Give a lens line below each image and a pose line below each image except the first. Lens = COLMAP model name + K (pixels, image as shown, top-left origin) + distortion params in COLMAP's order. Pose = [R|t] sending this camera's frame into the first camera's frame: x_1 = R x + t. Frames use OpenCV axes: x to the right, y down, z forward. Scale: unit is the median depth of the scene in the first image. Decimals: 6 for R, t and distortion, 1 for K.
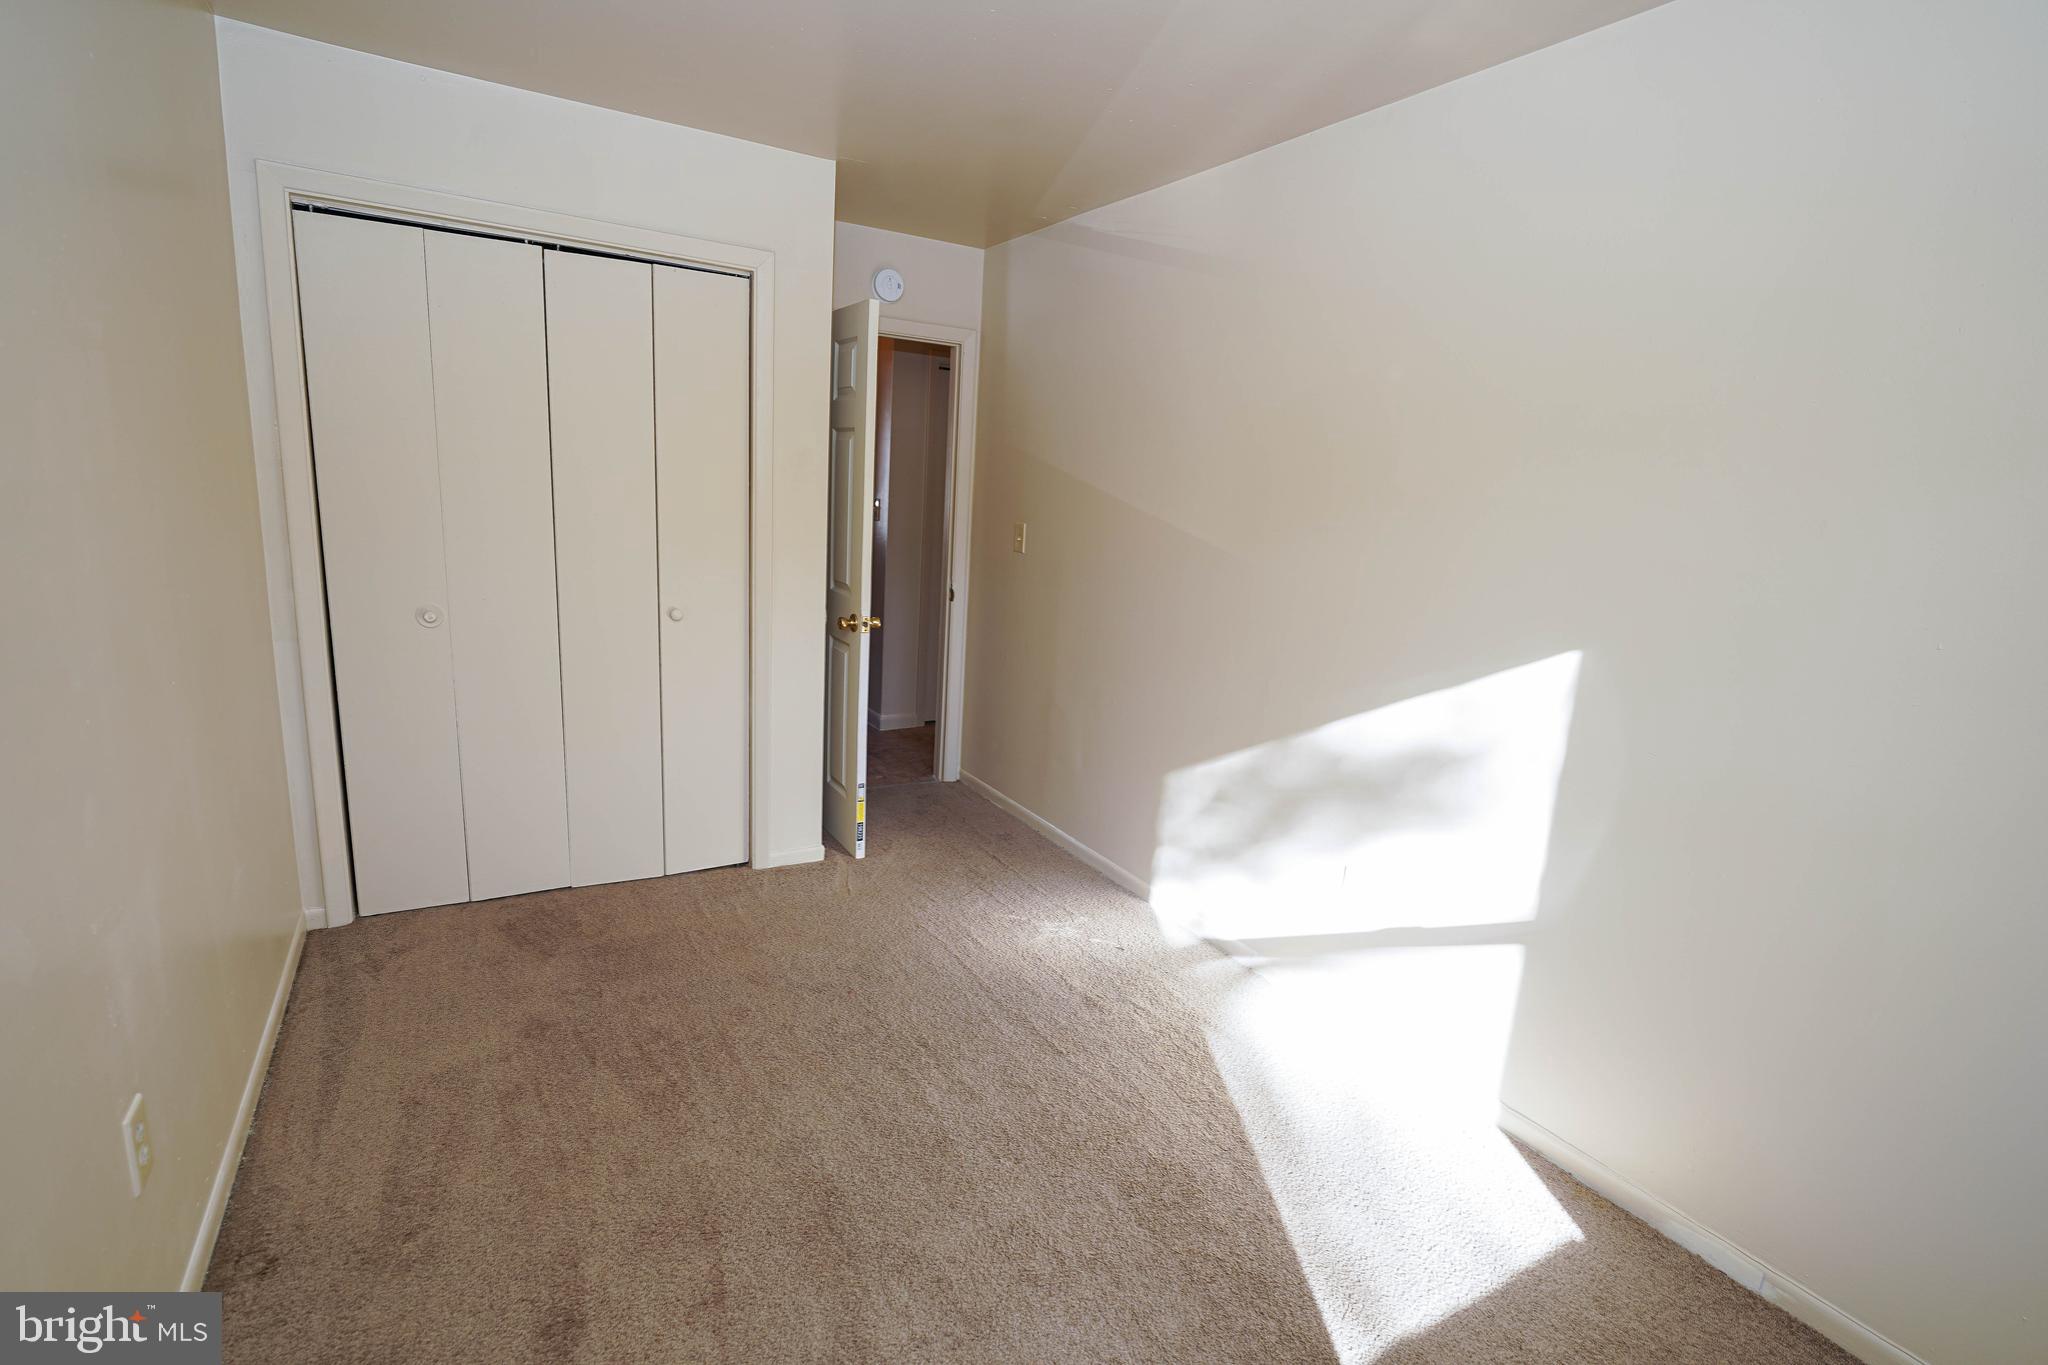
lens RADIAL K [[953.8, 0, 1015.2], [0, 953.8, 684.1], [0, 0, 1]] dist [-0.010970, -0.000370]
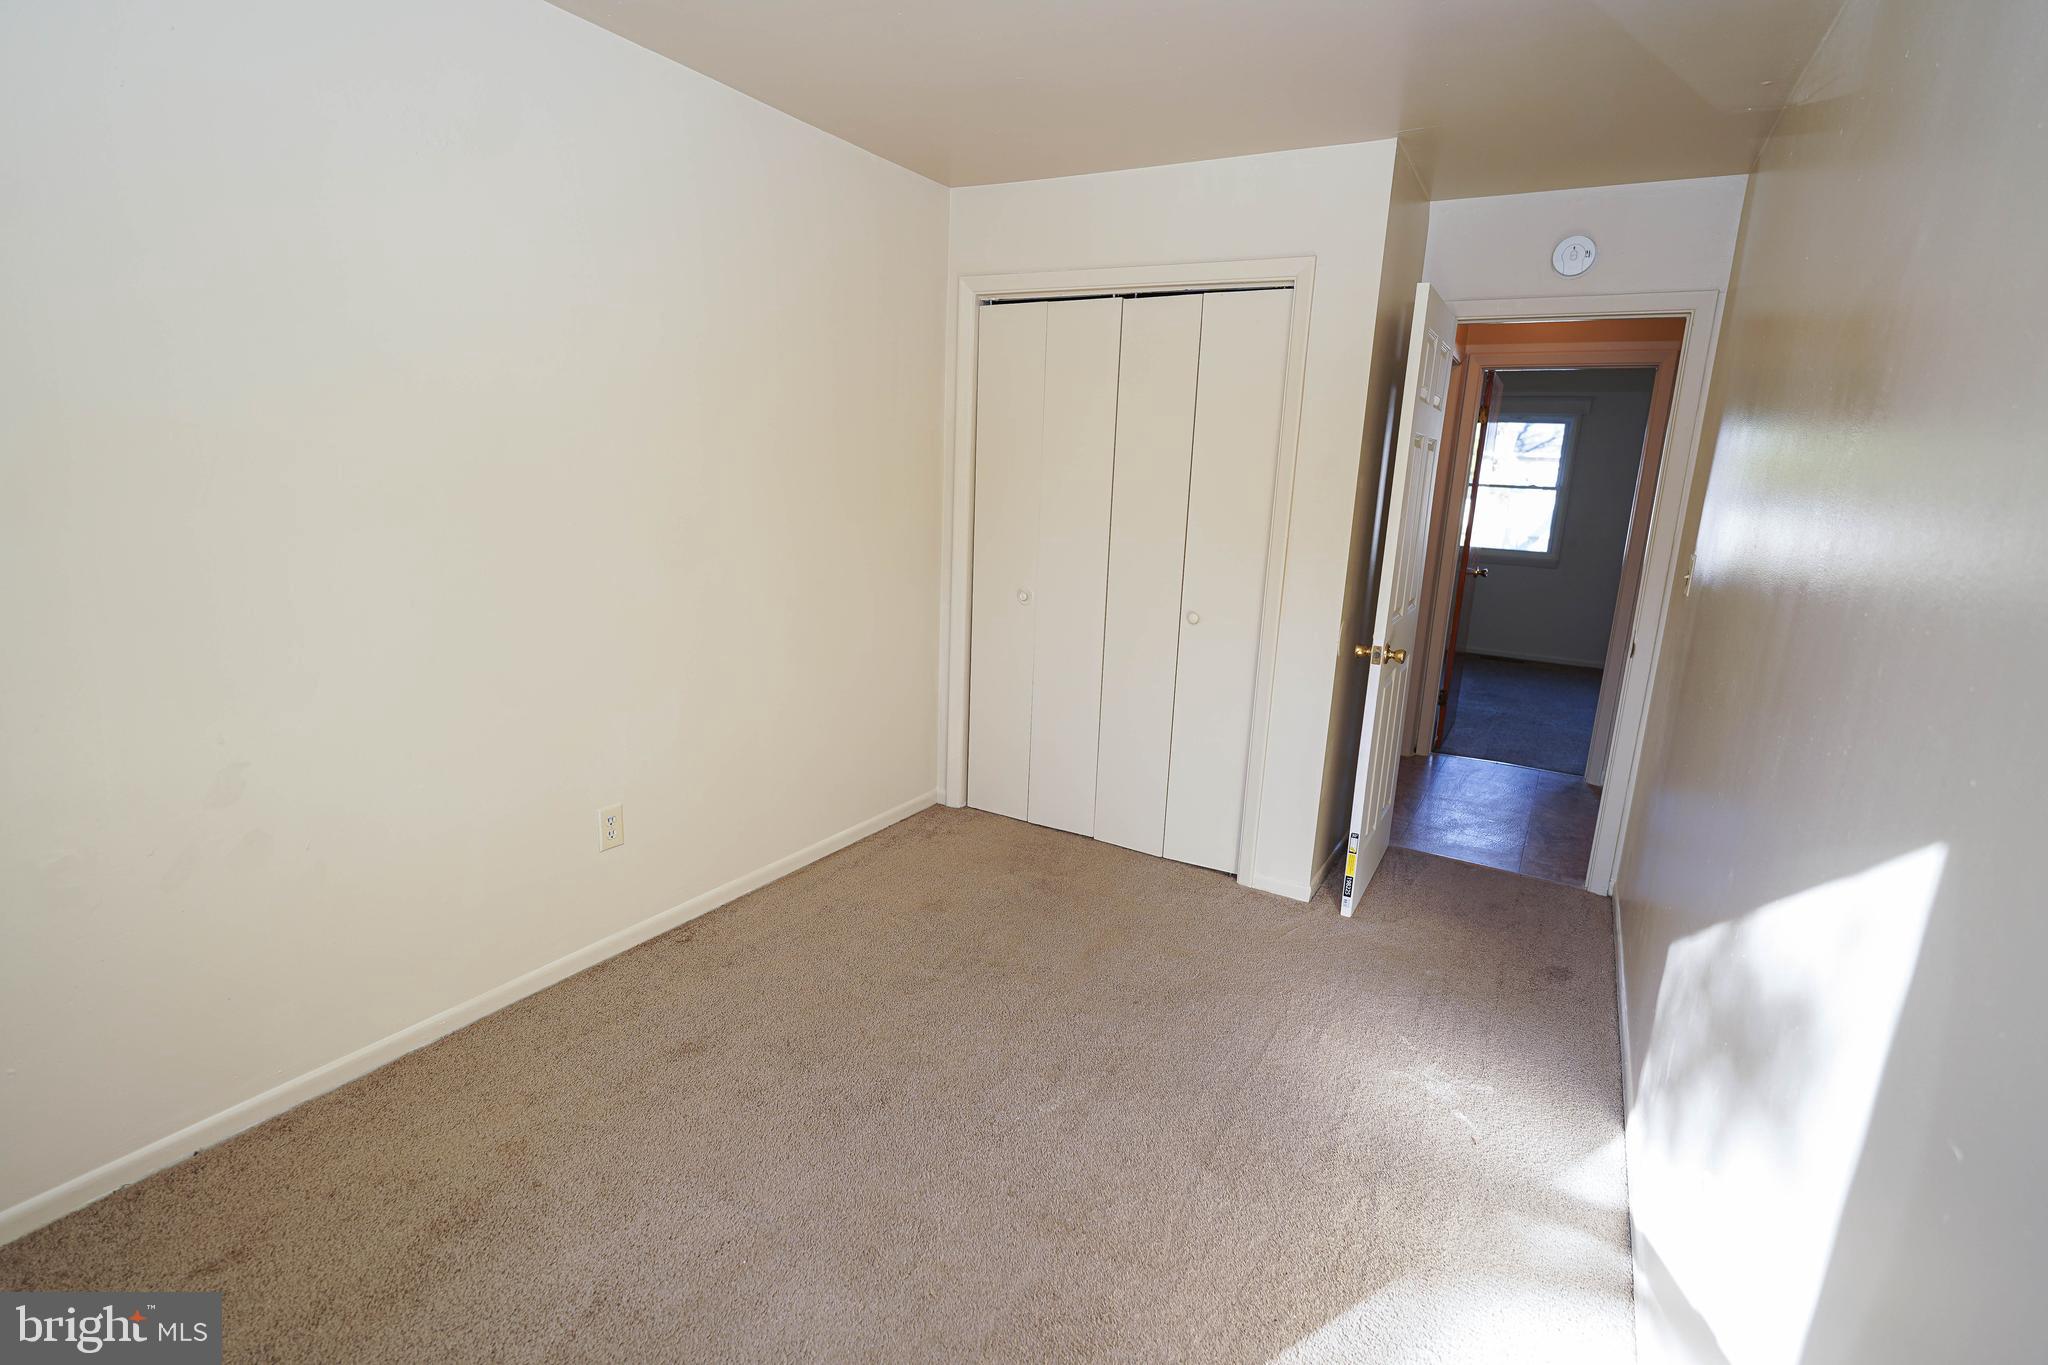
lens RADIAL K [[953.8, 0, 1019.3], [0, 953.8, 683.2], [0, 0, 1]] dist [-0.010970, -0.000370]
pose [[0.496535, 0.157294, -0.853646, 0.473877], [-0.190873, 0.979159, 0.069398, -0.039083], [0.846771, 0.128479, 0.516210, 0.295209]]
